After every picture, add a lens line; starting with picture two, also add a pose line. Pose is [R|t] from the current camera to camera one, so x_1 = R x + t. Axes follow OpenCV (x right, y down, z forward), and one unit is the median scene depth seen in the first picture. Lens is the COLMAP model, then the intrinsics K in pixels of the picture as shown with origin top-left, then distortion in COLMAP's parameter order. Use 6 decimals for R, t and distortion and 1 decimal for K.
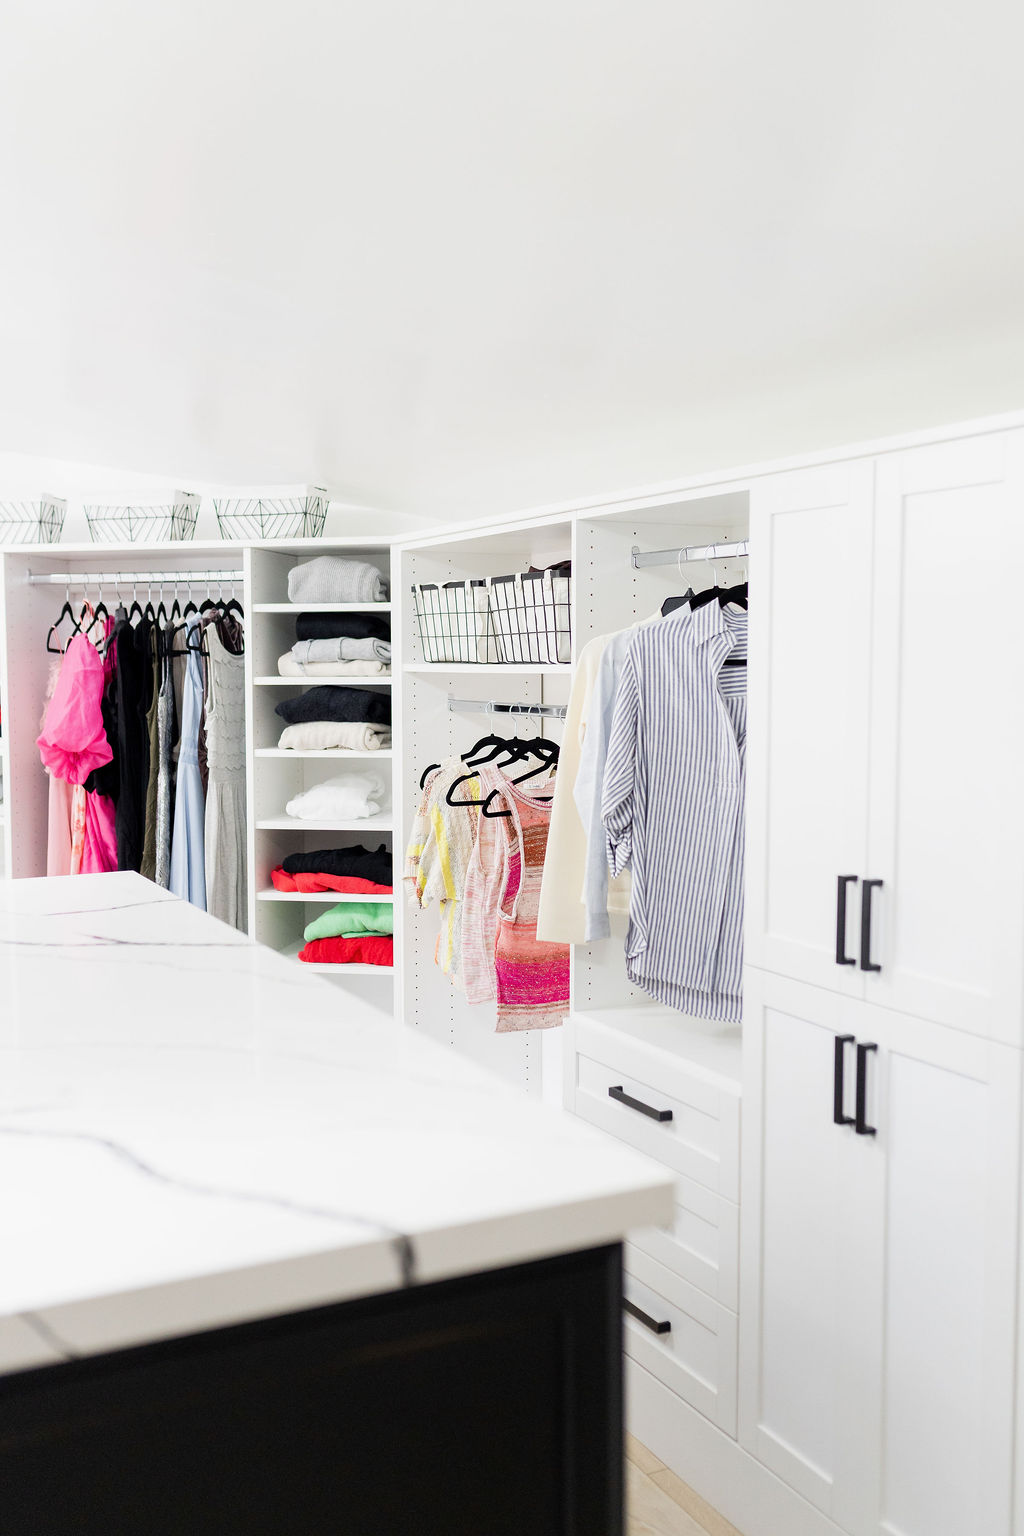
lens RADIAL K [[1509.0, 0, 513.2], [0, 1509.0, 775.1], [0, 0, 1]] dist [0.004800, 0.016546]
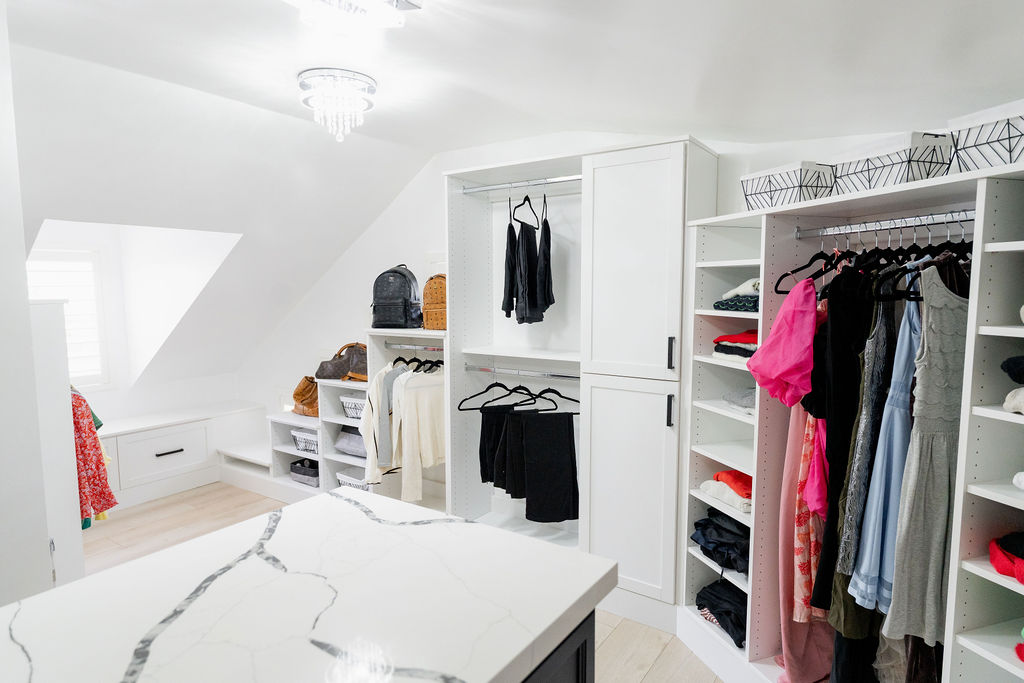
lens RADIAL K [[587.6, 0, 511.8], [0, 587.6, 344.8], [0, 0, 1]] dist [0.003773, 0.001801]
pose [[0.473650, 0.090248, -0.876077, 0.003294], [-0.066439, 0.995563, 0.066637, -0.058629], [0.878203, 0.026643, 0.477545, 0.592490]]
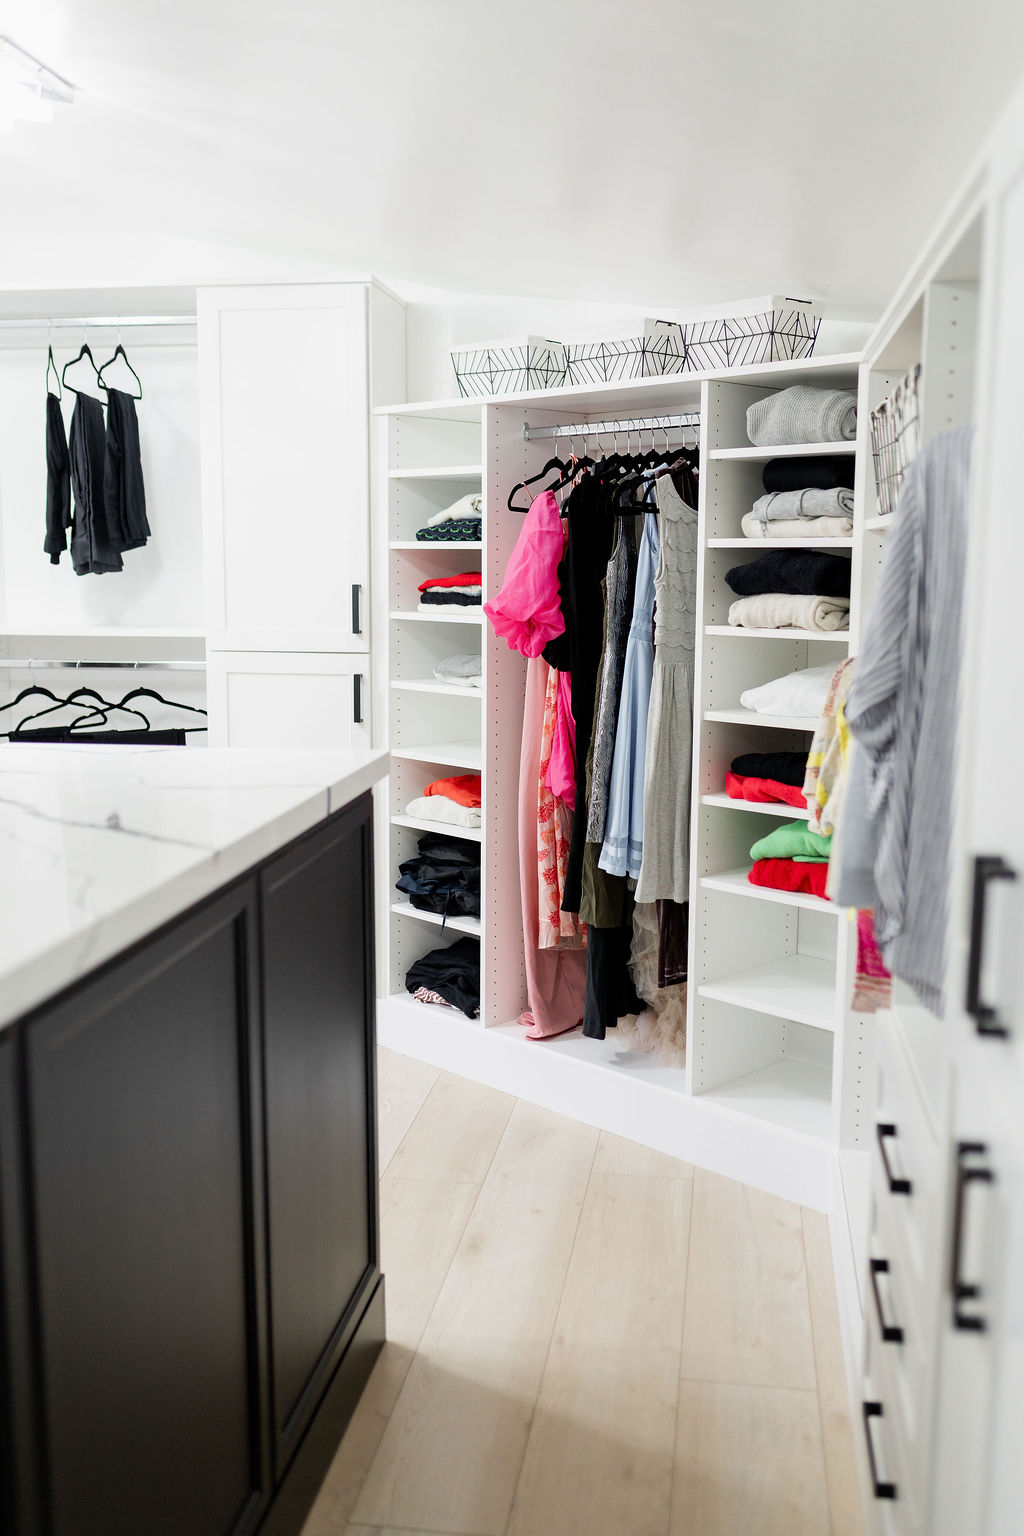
lens RADIAL K [[1464.0, 0, 511.5], [0, 1464.0, 774.2], [0, 0, 1]] dist [0.008149, 0.006468]
pose [[0.814891, 0.092413, -0.572200, 0.215721], [-0.052834, 0.994941, 0.085445, 0.001332], [0.577201, -0.039397, 0.815651, 0.270183]]
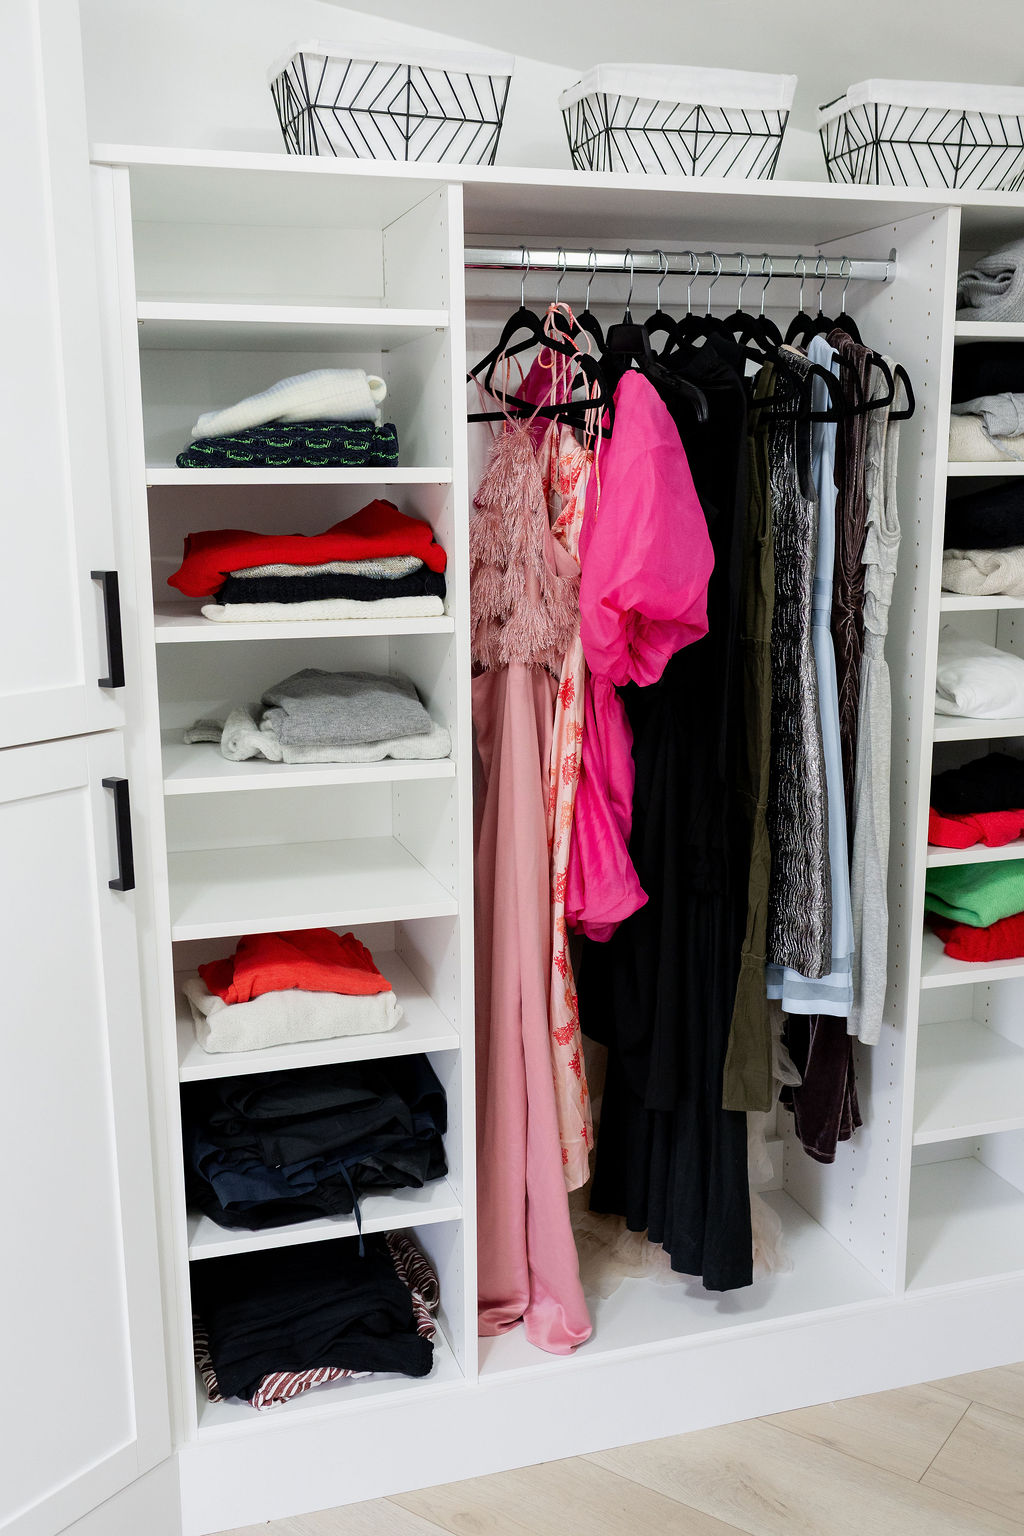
lens RADIAL K [[1509.0, 0, 513.2], [0, 1509.0, 775.1], [0, 0, 1]] dist [0.004800, 0.016546]
pose [[0.880669, -0.099204, 0.463229, -0.563487], [0.039224, 0.989740, 0.137391, -0.034353], [-0.472106, -0.102827, 0.875524, 0.590193]]
